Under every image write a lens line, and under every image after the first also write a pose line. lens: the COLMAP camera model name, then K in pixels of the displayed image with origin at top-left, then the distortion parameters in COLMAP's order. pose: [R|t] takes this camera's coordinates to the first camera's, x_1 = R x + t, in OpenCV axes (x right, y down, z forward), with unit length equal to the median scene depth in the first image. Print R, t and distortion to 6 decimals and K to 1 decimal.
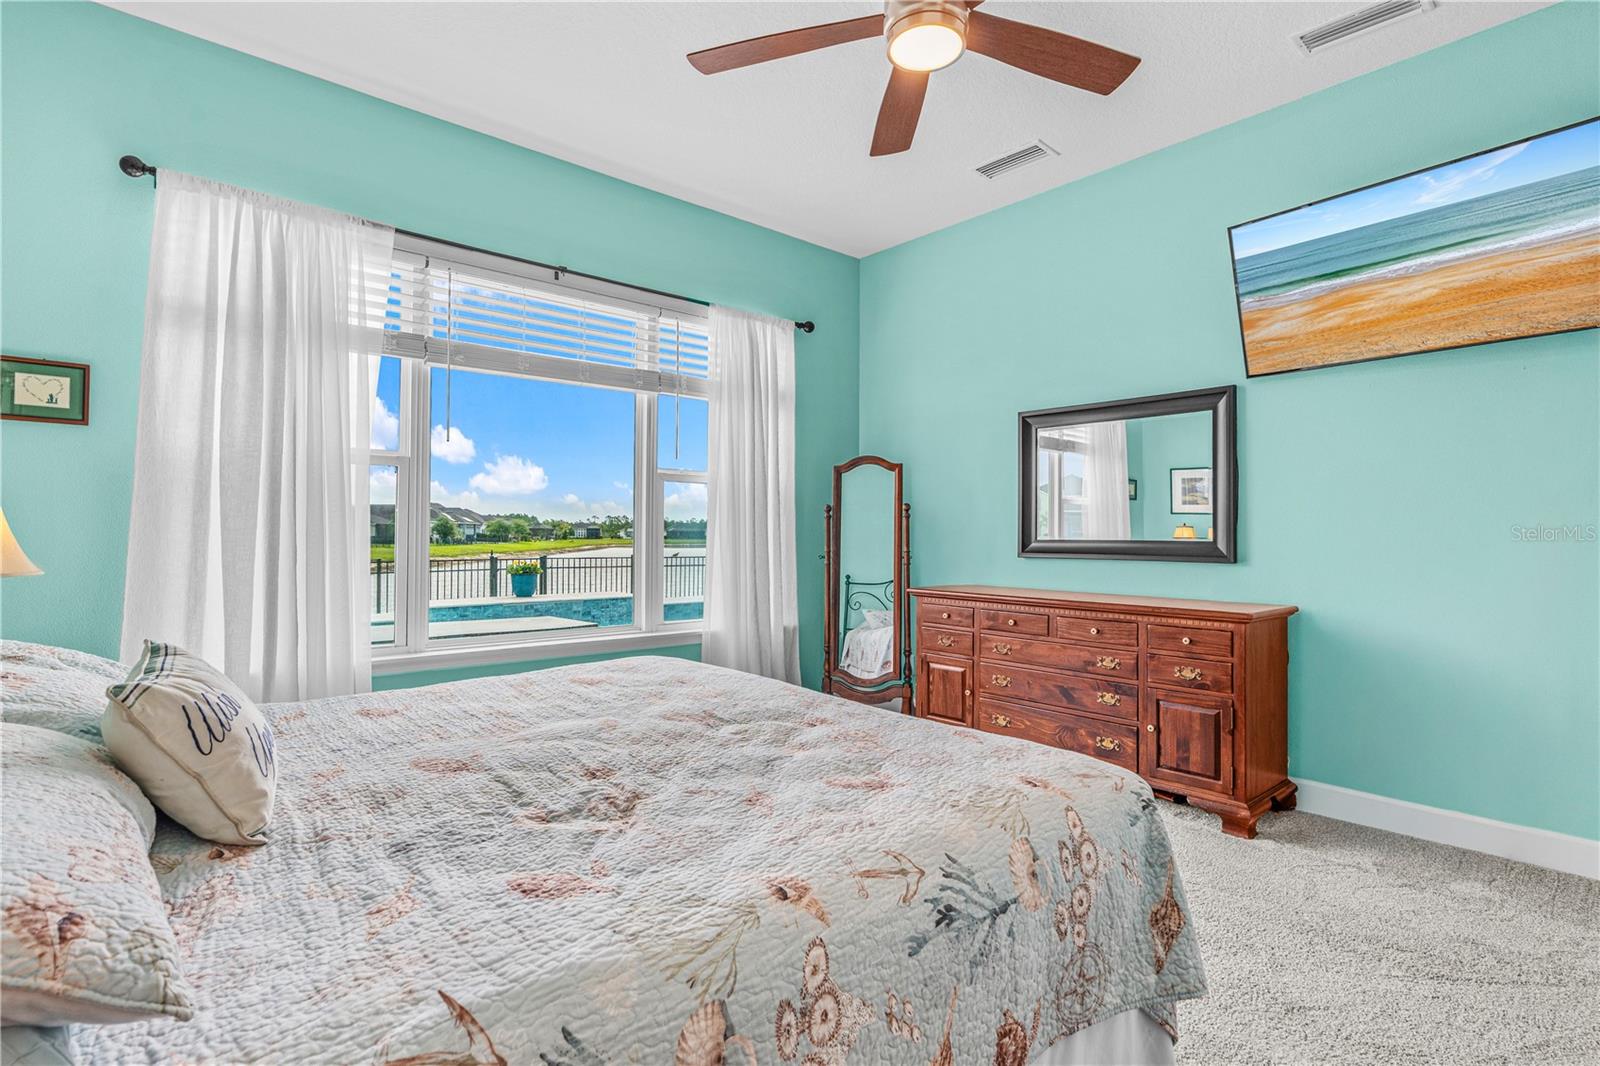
lens RADIAL K [[775.2, 0, 797.4], [0, 775.2, 533.7], [0, 0, 1]] dist [-0.003835, 0.000188]
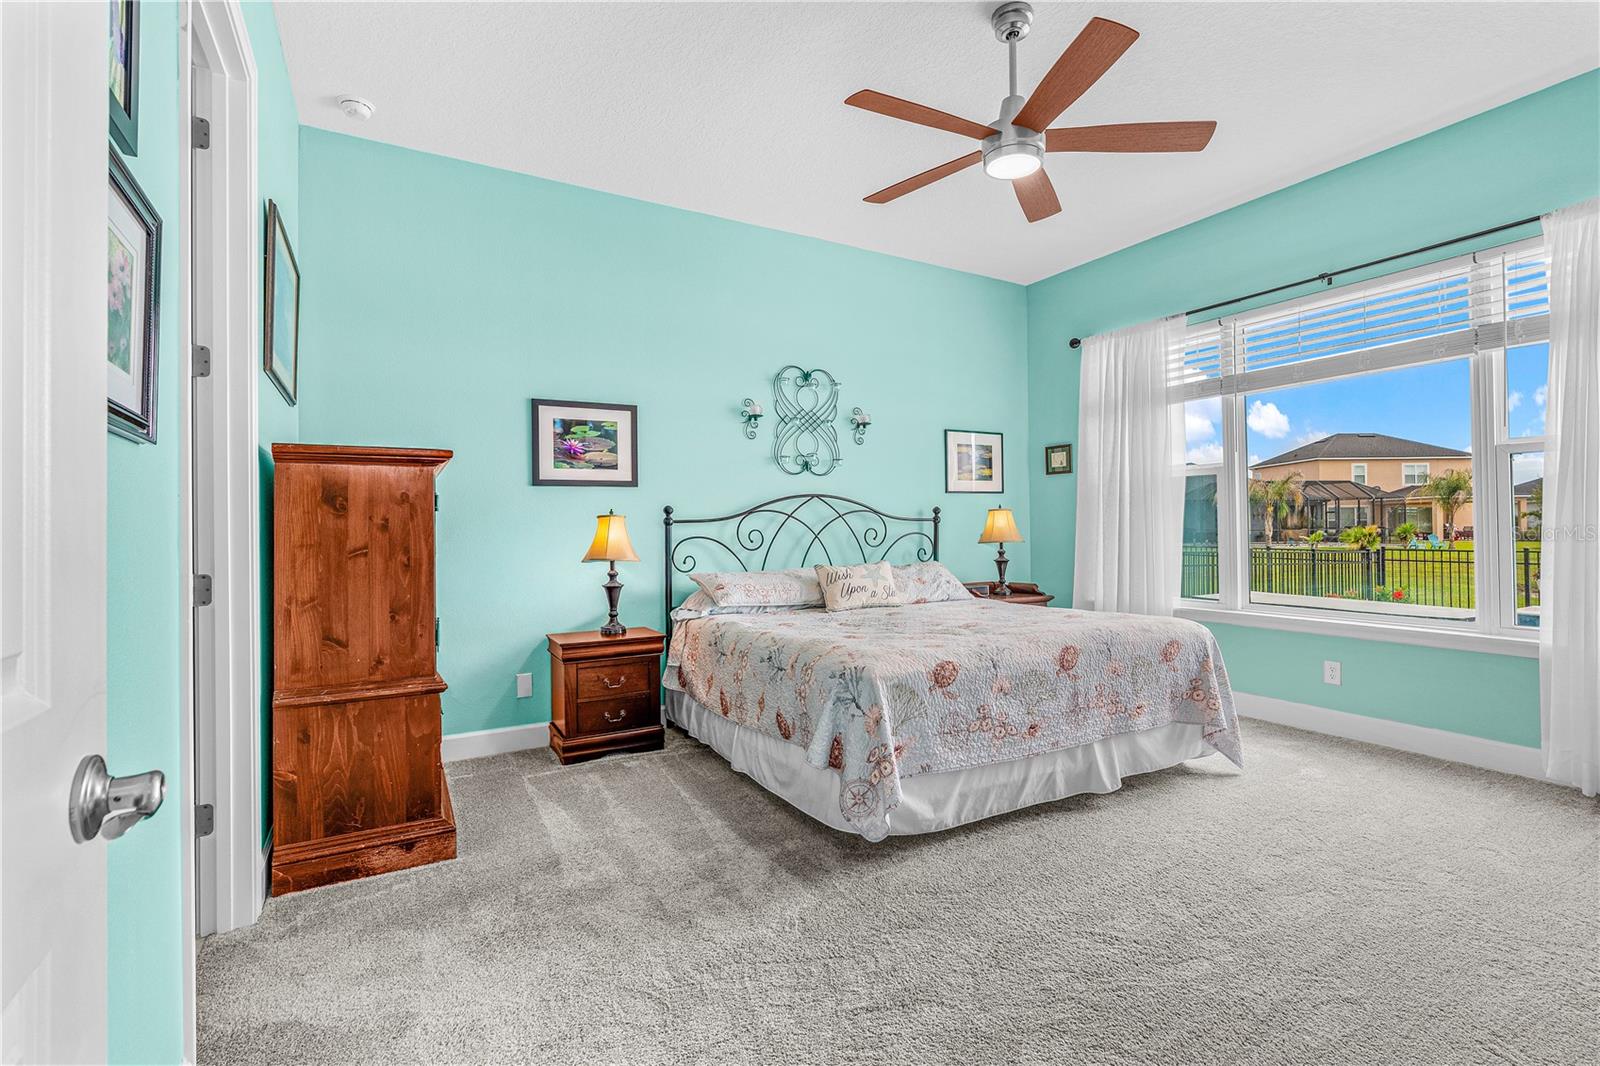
lens RADIAL K [[732.0, 0, 802.9], [0, 732.0, 524.7], [0, 0, 1]] dist [0.003054, 0.000277]
pose [[-0.201404, -0.005992, -0.979490, 0.983657], [0.006188, 0.999954, -0.007390, 0.007315], [0.979489, -0.007549, -0.201357, 0.584877]]
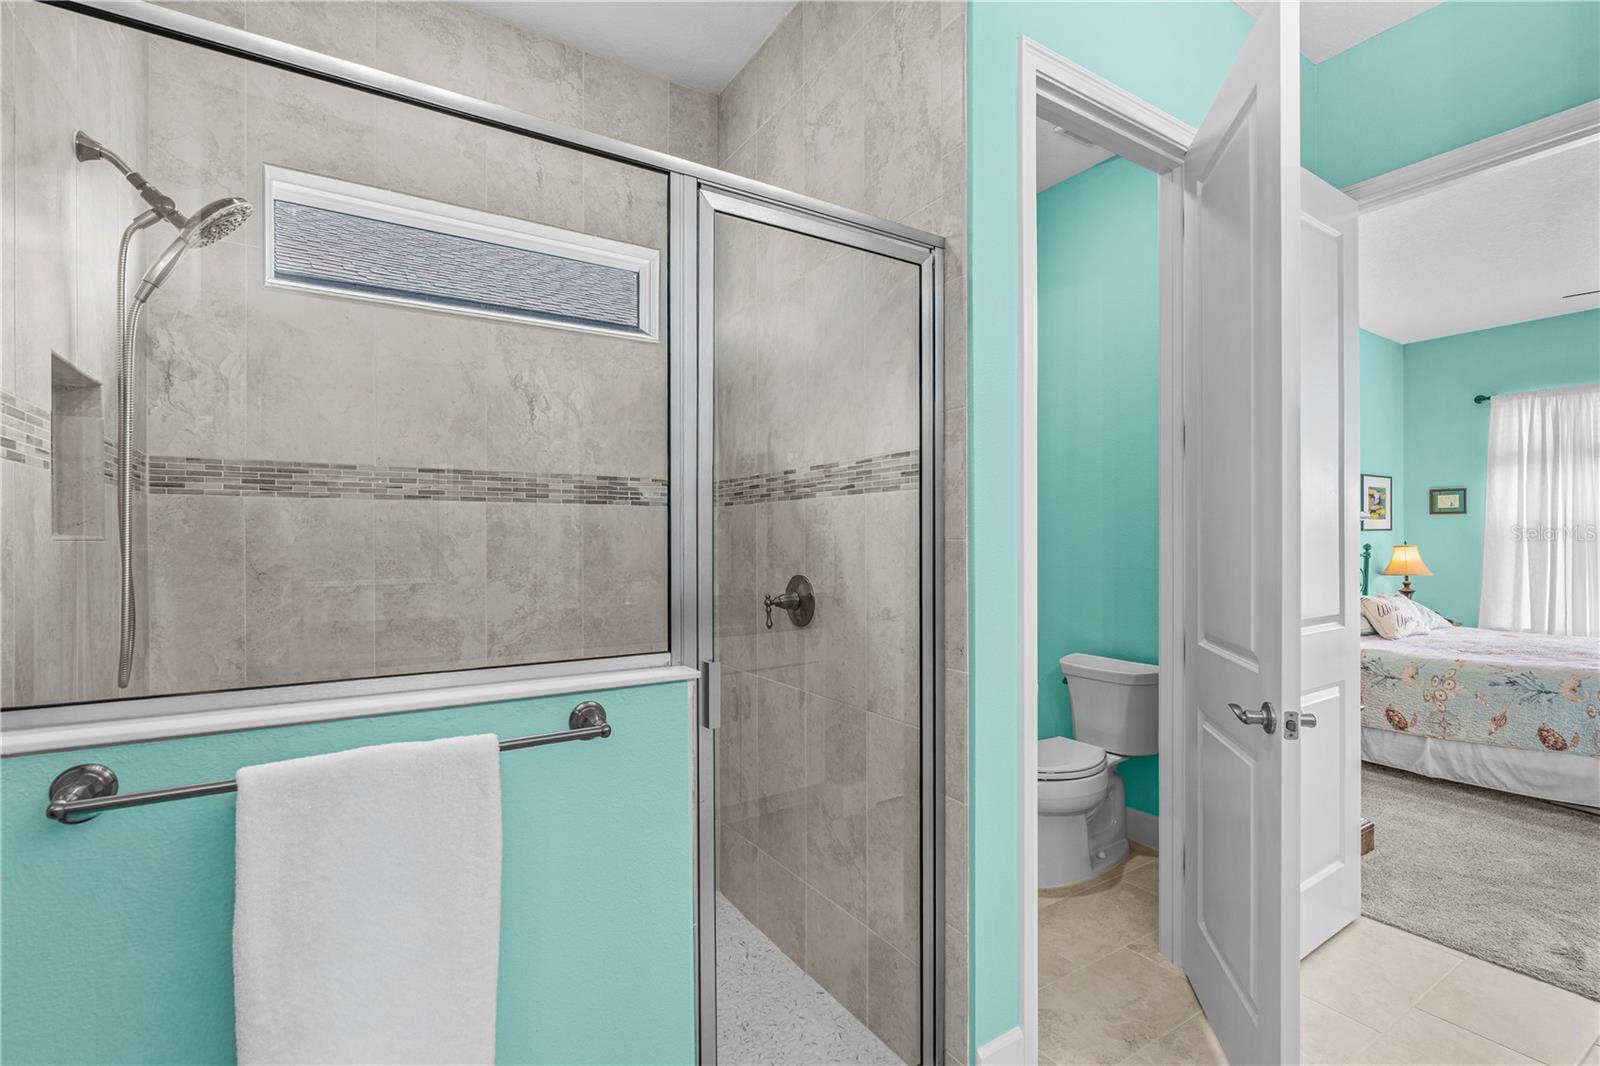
lens RADIAL K [[732.0, 0, 793.5], [0, 732.0, 538.0], [0, 0, 1]] dist [0.003054, 0.000277]
pose [[-0.157029, -0.007965, -0.987562, 1.360767], [-0.000601, 0.999968, -0.007969, -0.040712], [0.987594, -0.000658, -0.157029, -0.566692]]
